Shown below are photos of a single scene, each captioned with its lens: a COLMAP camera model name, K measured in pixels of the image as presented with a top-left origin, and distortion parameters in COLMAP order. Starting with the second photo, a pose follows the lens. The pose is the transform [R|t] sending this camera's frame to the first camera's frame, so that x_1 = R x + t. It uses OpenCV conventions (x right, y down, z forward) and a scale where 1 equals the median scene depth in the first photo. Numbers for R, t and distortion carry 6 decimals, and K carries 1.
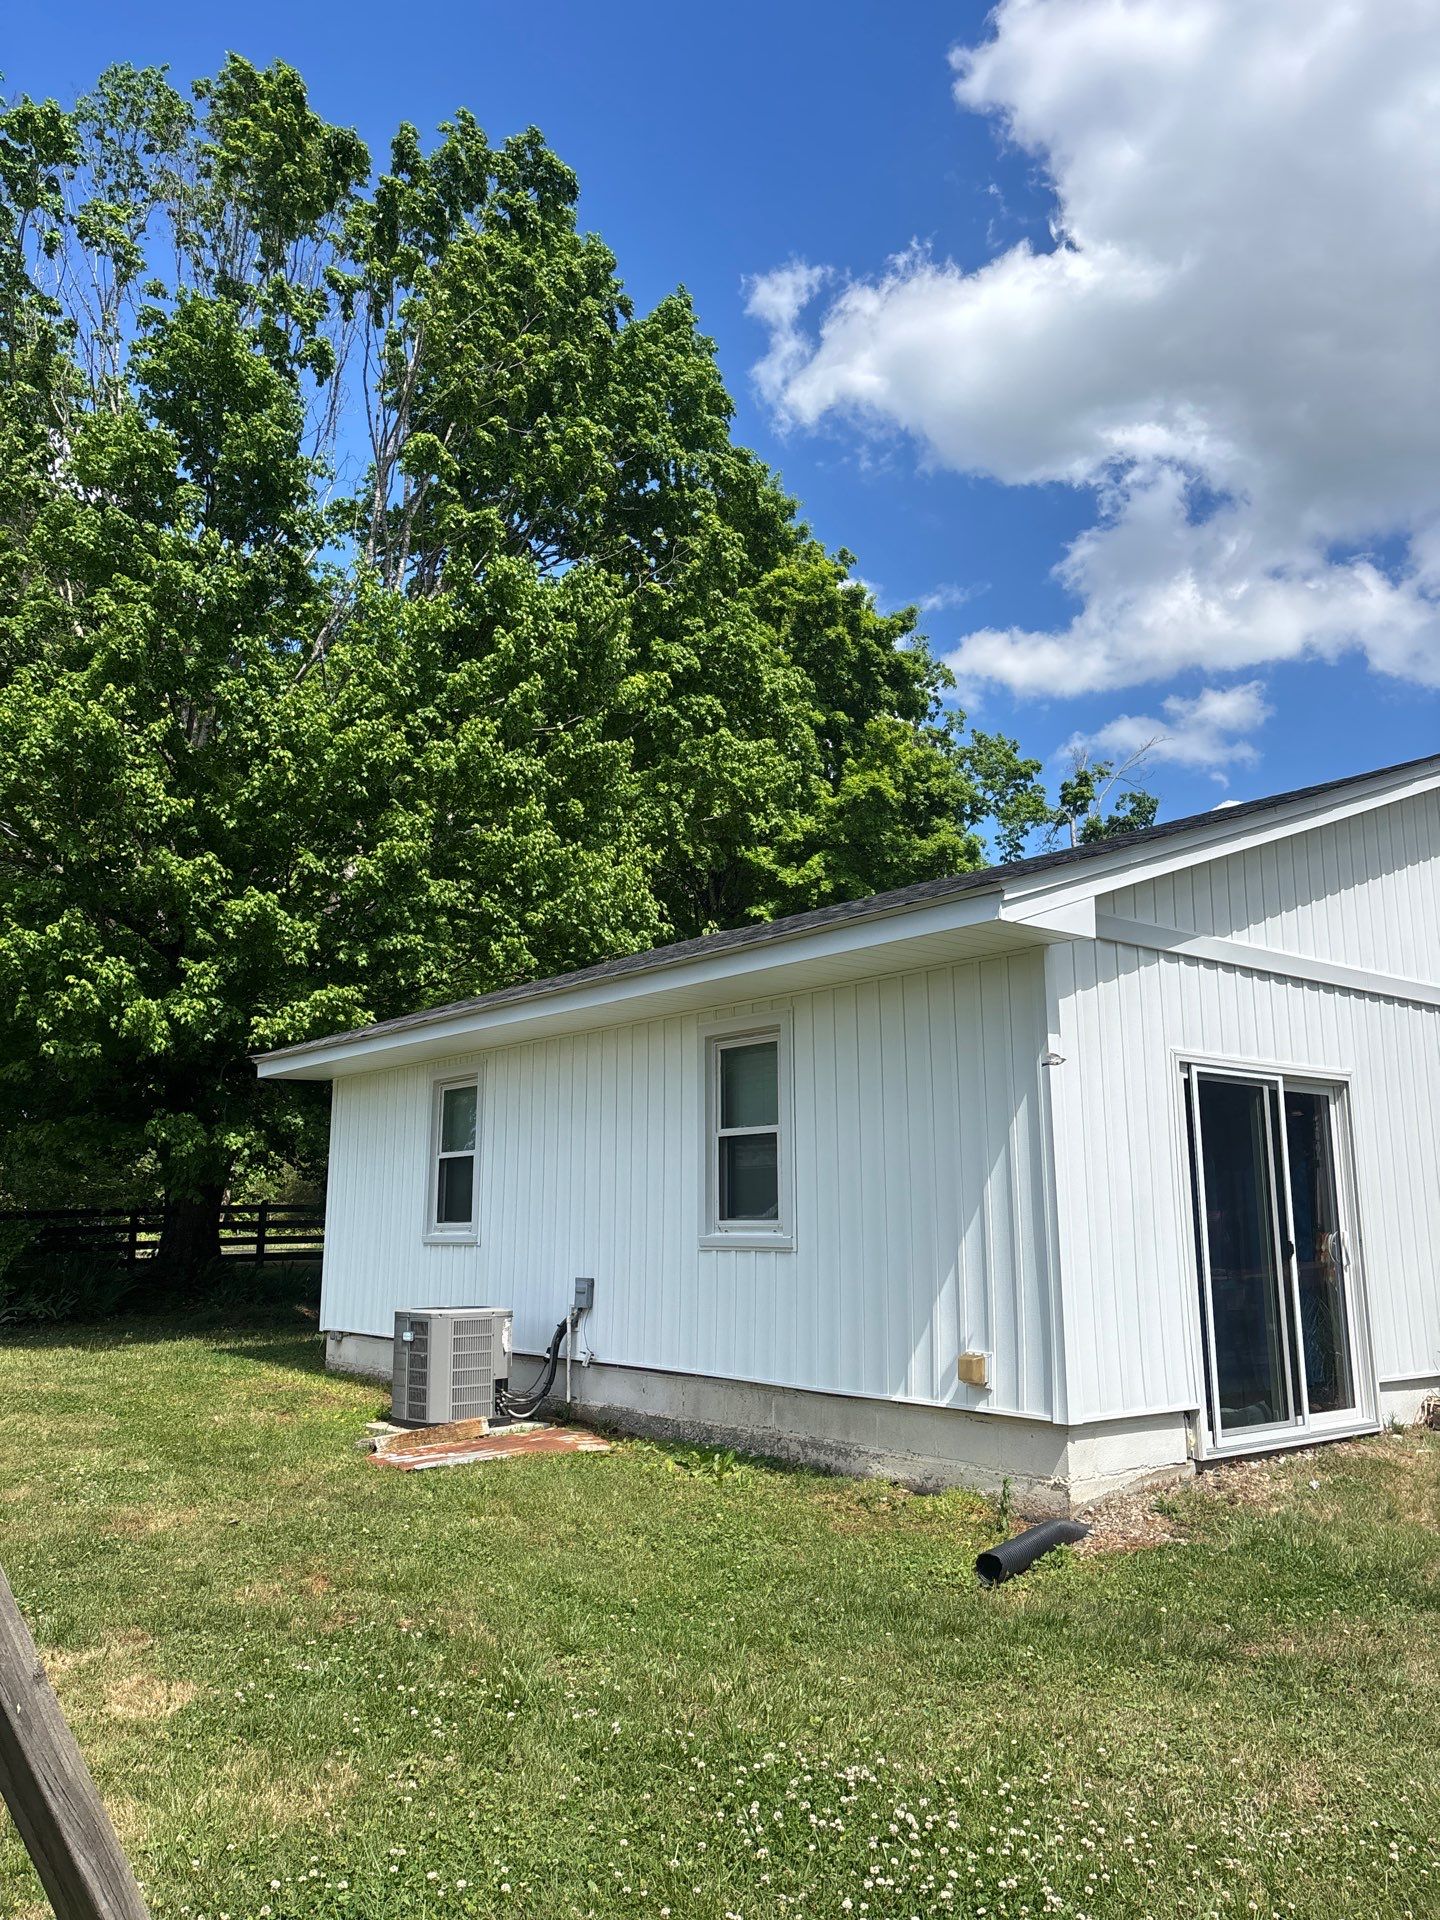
lens RADIAL K [[1433.0, 0, 720.0], [0, 1433.0, 960.0], [0, 0, 1]] dist [0.003837, 0.006382]
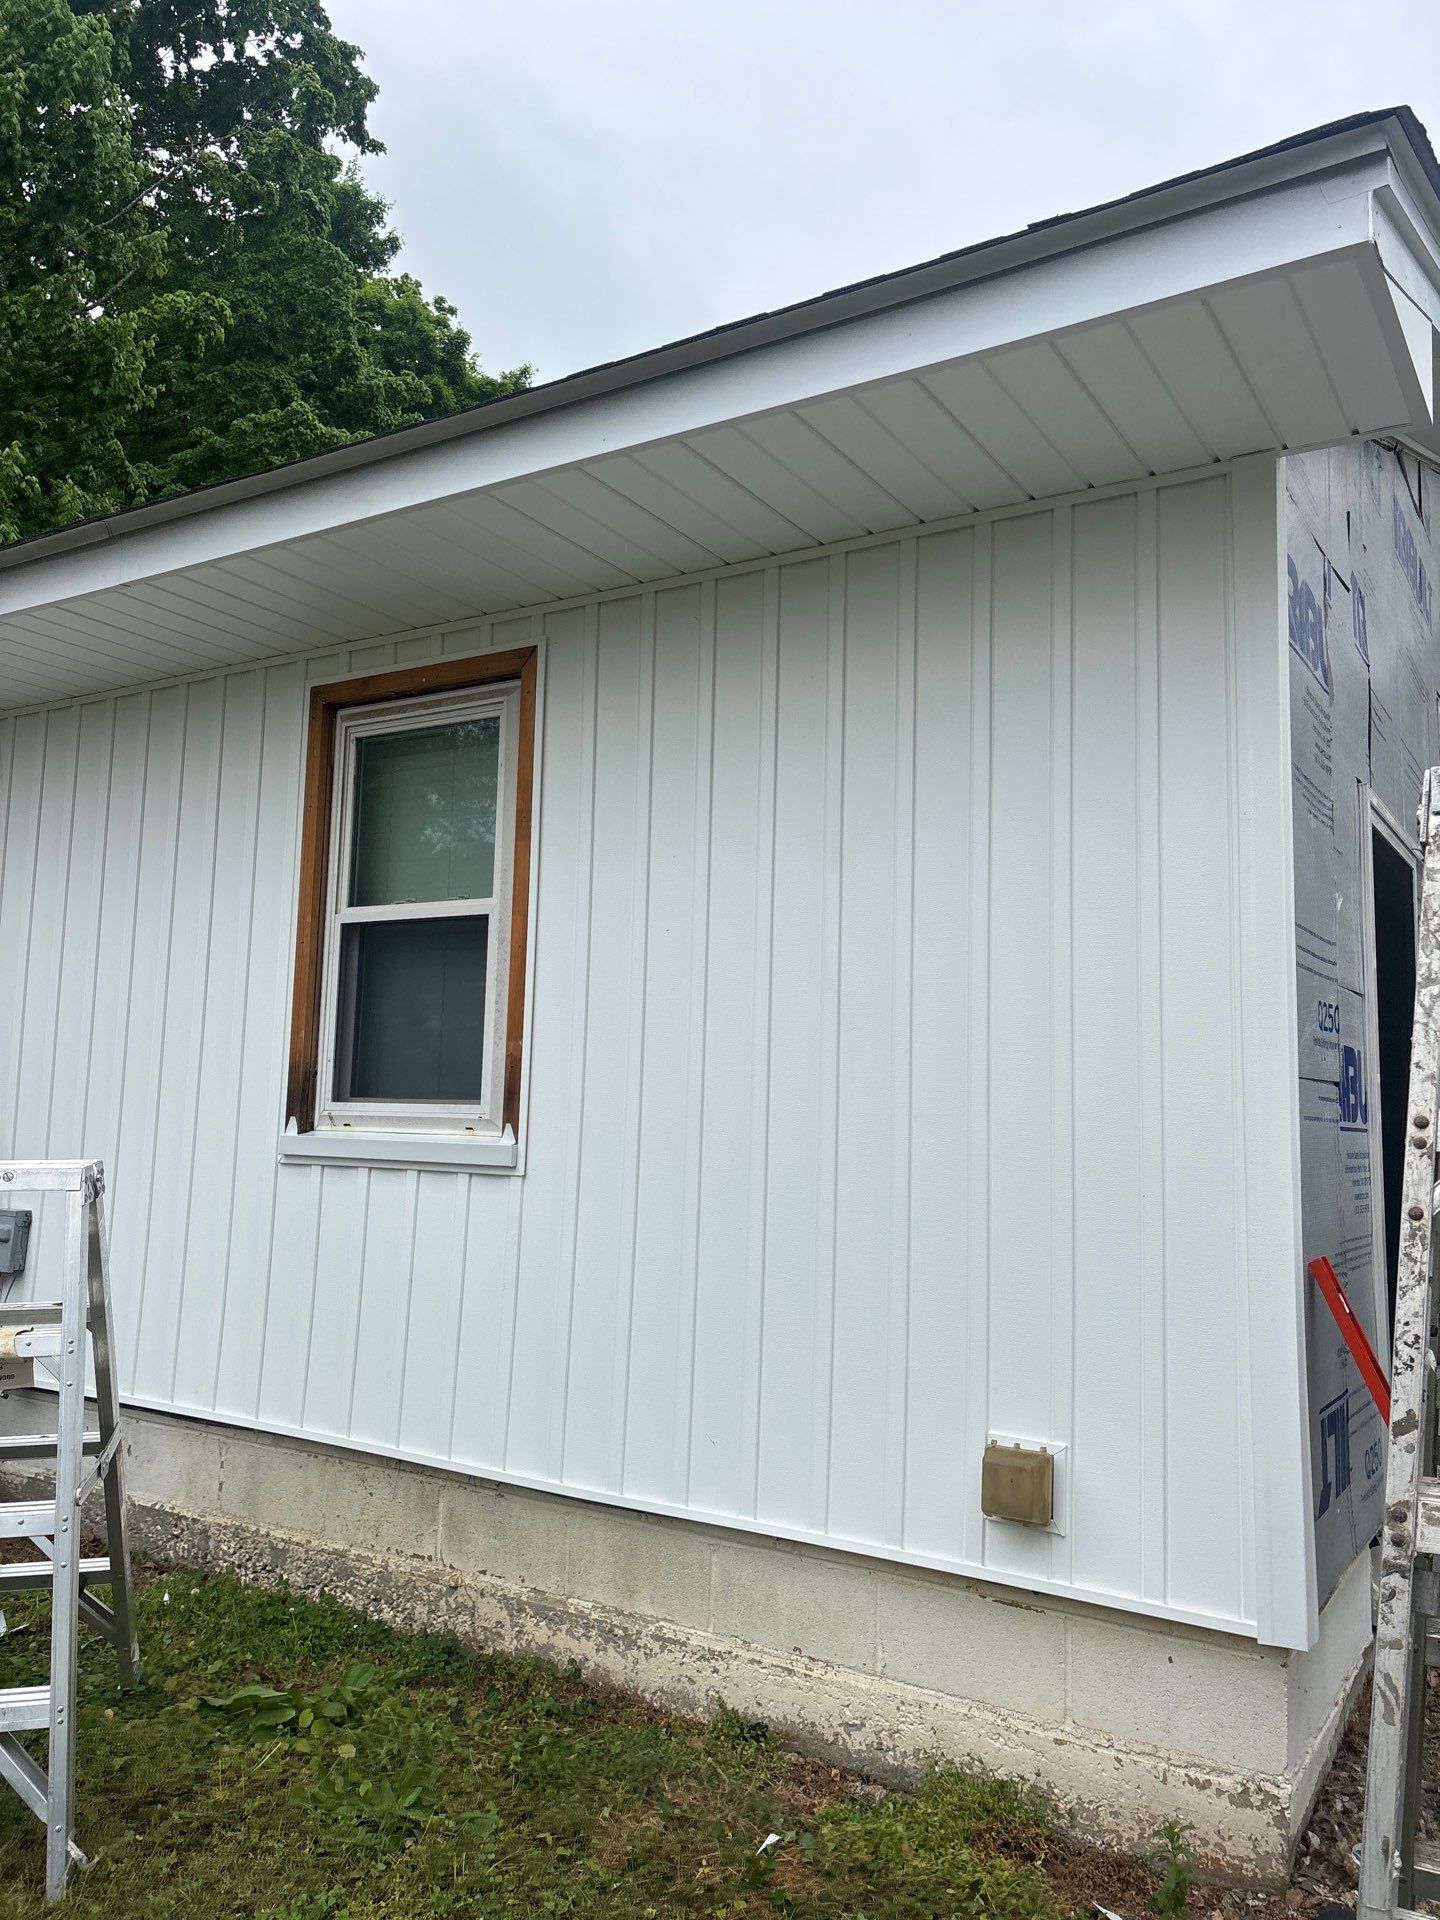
lens RADIAL K [[1500.6, 0, 720.0], [0, 1500.6, 960.0], [0, 0, 1]] dist [0.007651, 0.002148]
pose [[0.944627, 0.069672, 0.320664, -0.041176], [-0.094847, 0.993461, 0.063551, 0.094164], [-0.314139, -0.090446, 0.945059, 0.509013]]
